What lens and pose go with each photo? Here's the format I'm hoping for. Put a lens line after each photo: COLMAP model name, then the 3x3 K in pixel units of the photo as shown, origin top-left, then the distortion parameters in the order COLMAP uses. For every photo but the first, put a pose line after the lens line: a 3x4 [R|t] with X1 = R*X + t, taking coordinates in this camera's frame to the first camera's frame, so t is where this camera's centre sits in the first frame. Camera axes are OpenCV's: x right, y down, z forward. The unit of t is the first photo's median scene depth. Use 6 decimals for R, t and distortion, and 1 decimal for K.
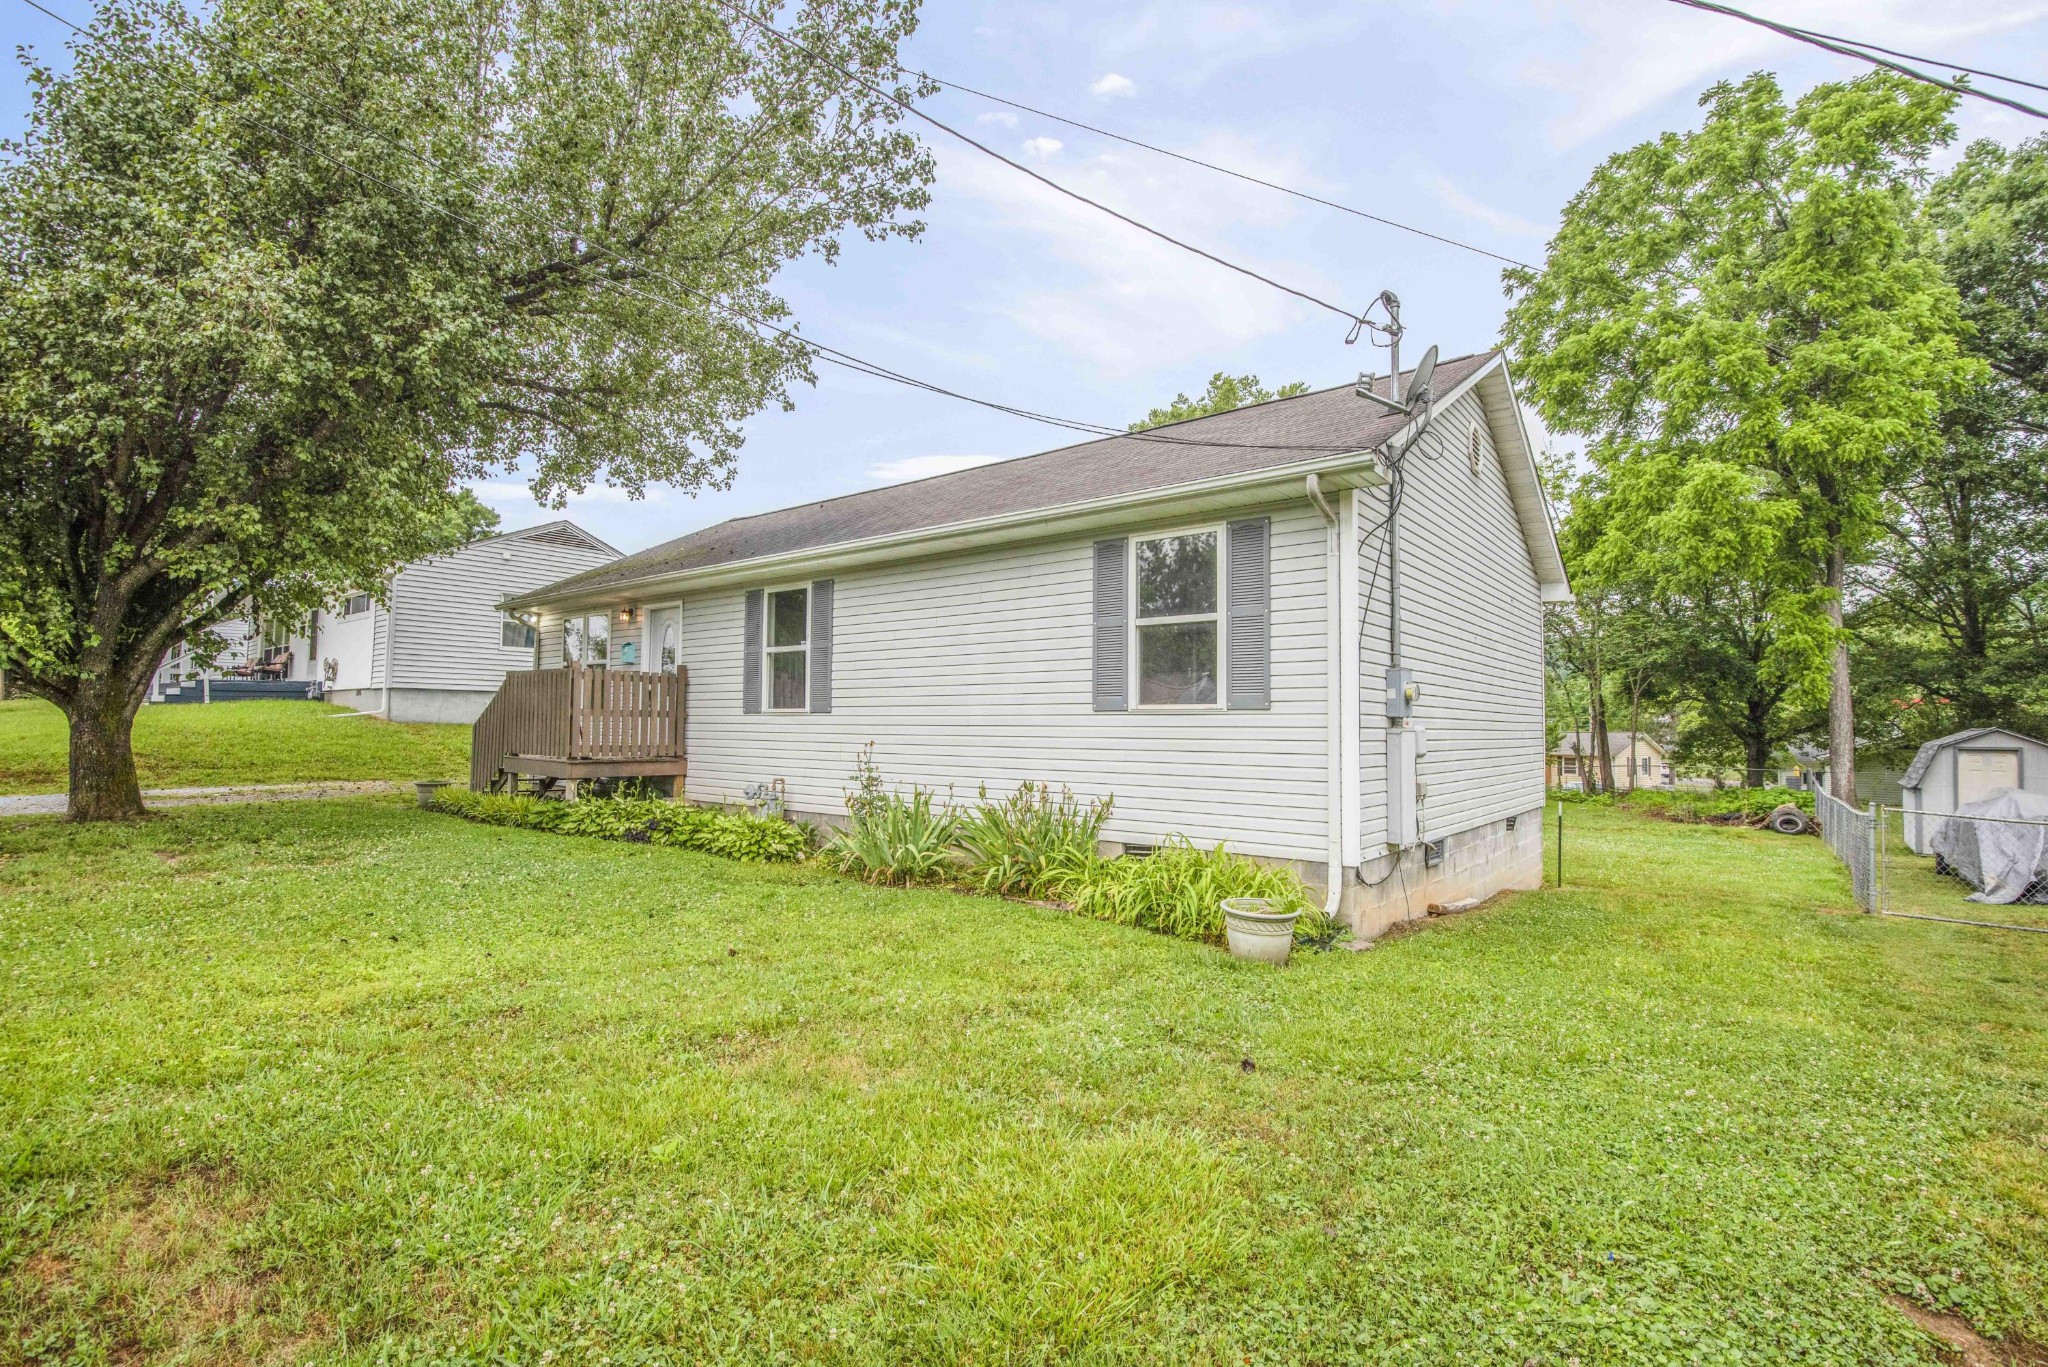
lens RADIAL K [[945.3, 0, 1013.3], [0, 945.3, 687.9], [0, 0, 1]] dist [-0.044683, 0.000258]
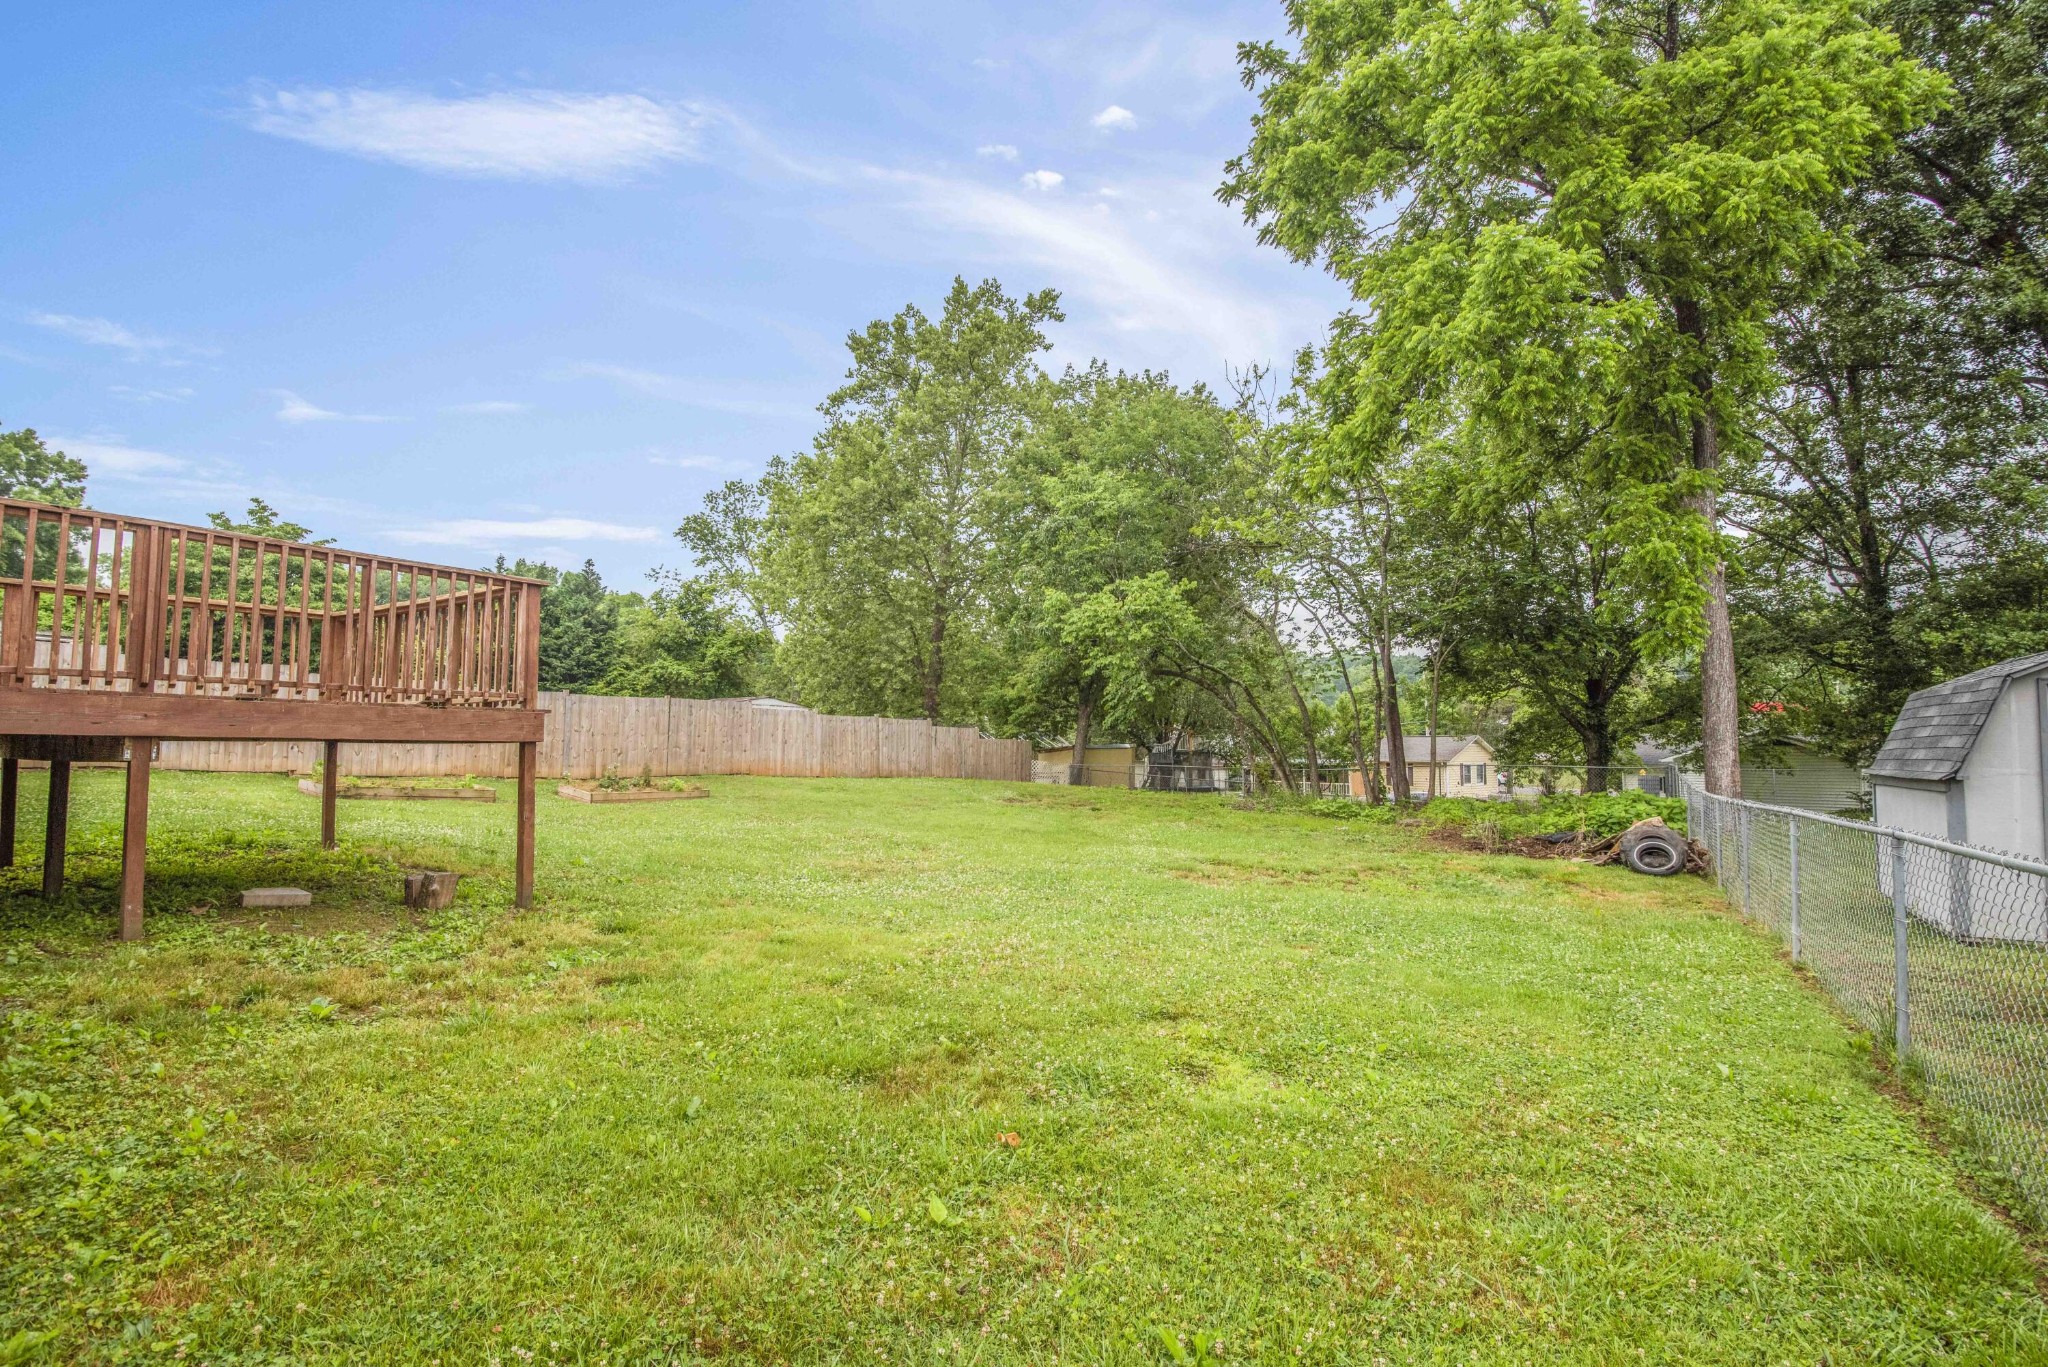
lens RADIAL K [[937.2, 0, 1037.9], [0, 937.2, 683.6], [0, 0, 1]] dist [-0.009962, -0.016605]
pose [[0.990298, -0.001131, 0.138957, 0.215894], [0.004853, 0.999639, -0.026443, 0.031280], [-0.138876, 0.026861, 0.989945, 0.264887]]
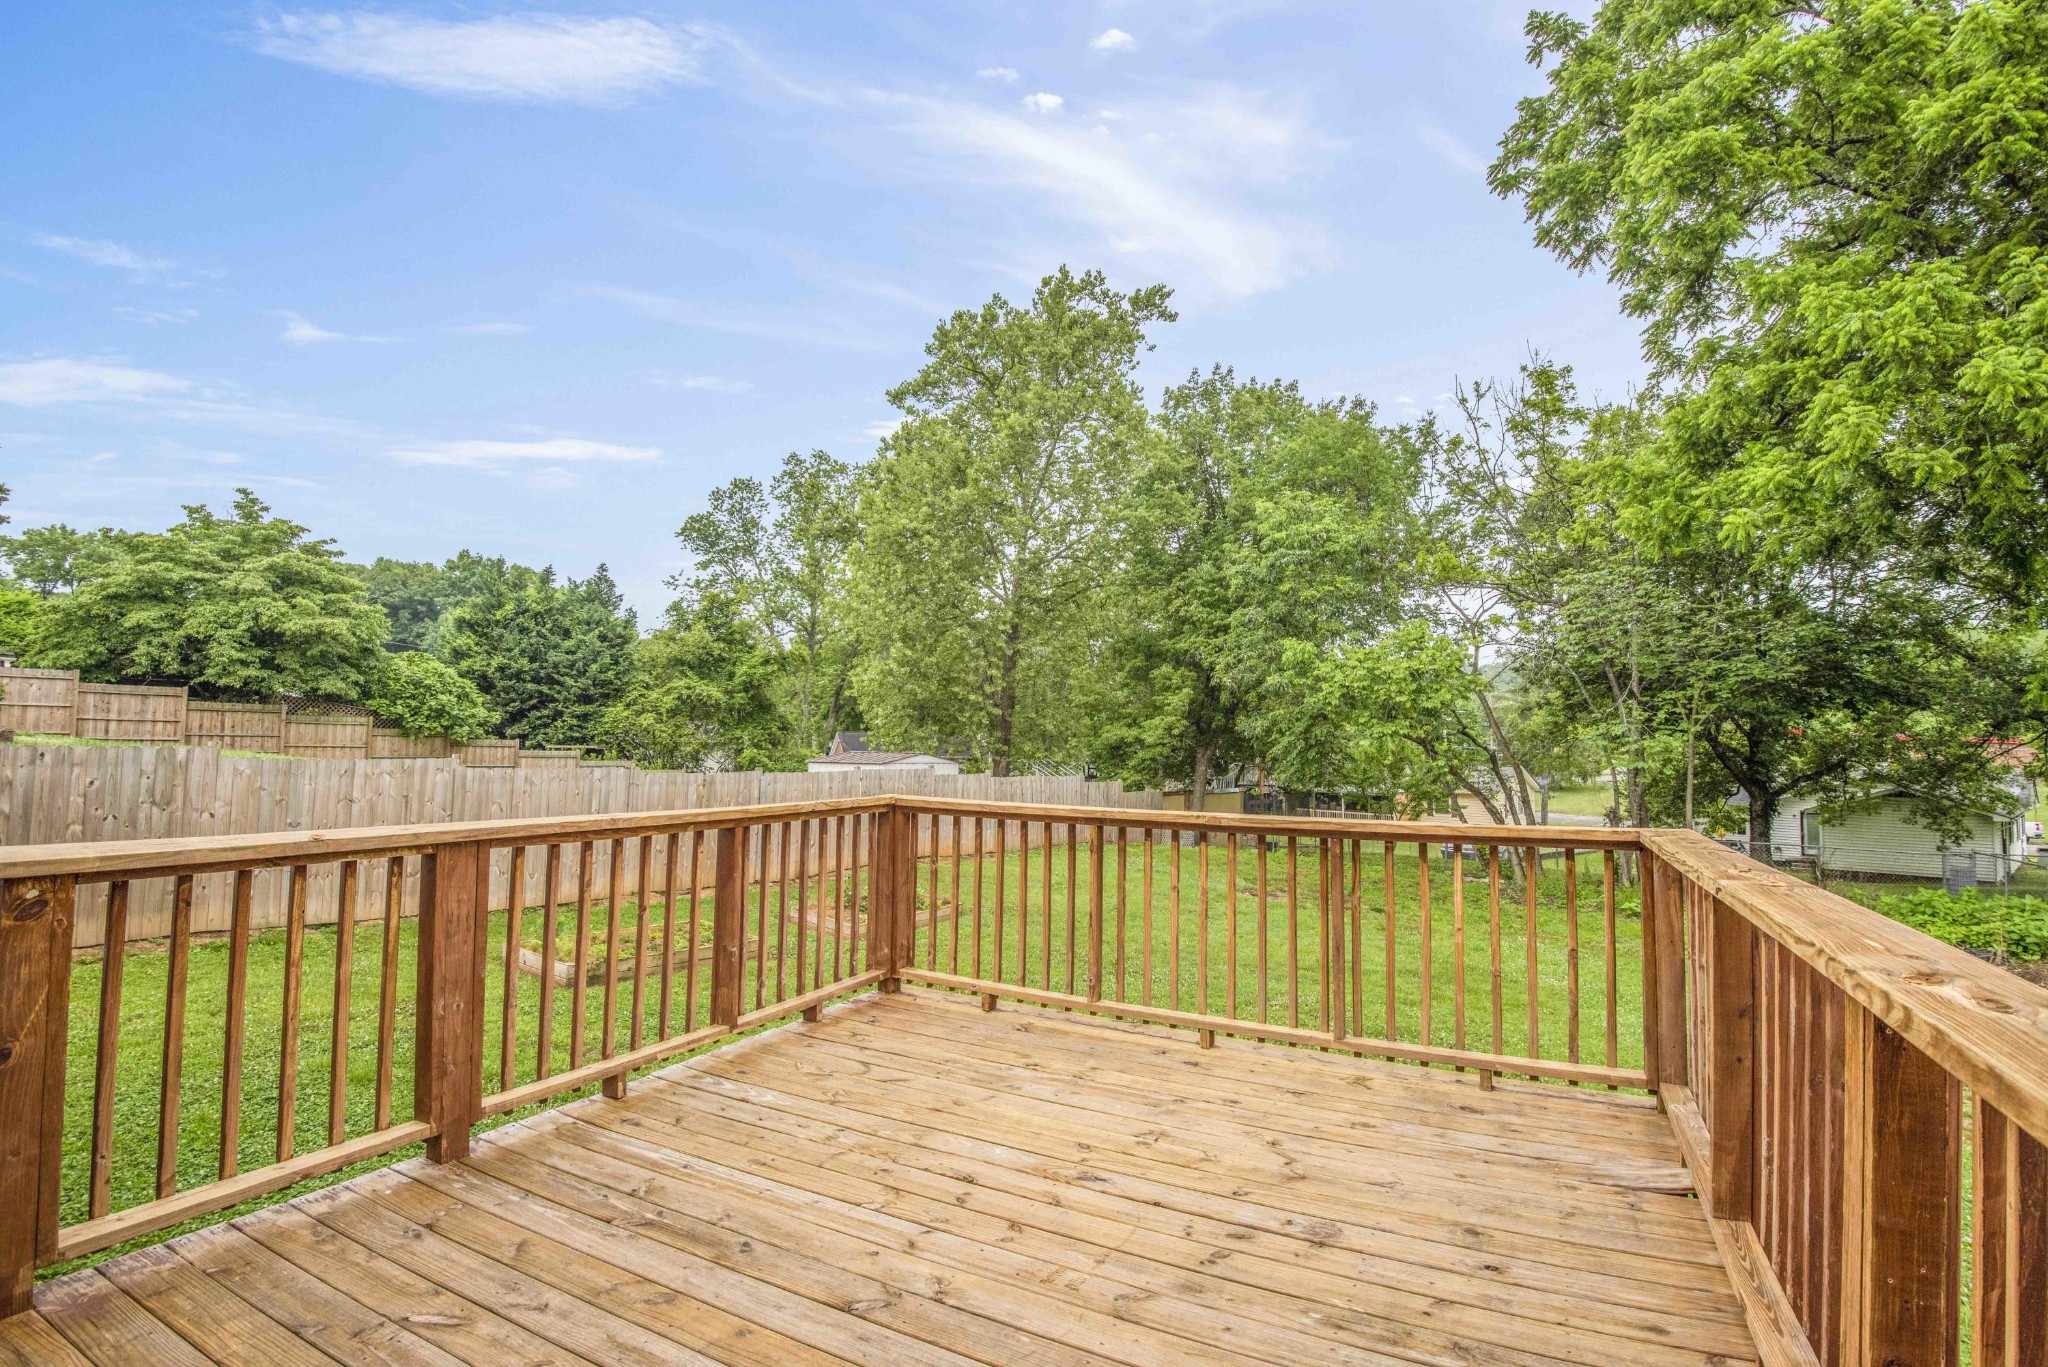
lens RADIAL K [[937.2, 0, 1037.9], [0, 937.2, 683.6], [0, 0, 1]] dist [-0.009962, -0.016605]
pose [[0.976850, 0.016137, 0.213318, 0.076929], [-0.010804, 0.999600, -0.026143, -0.002468], [-0.213654, 0.023233, 0.976633, 0.380401]]
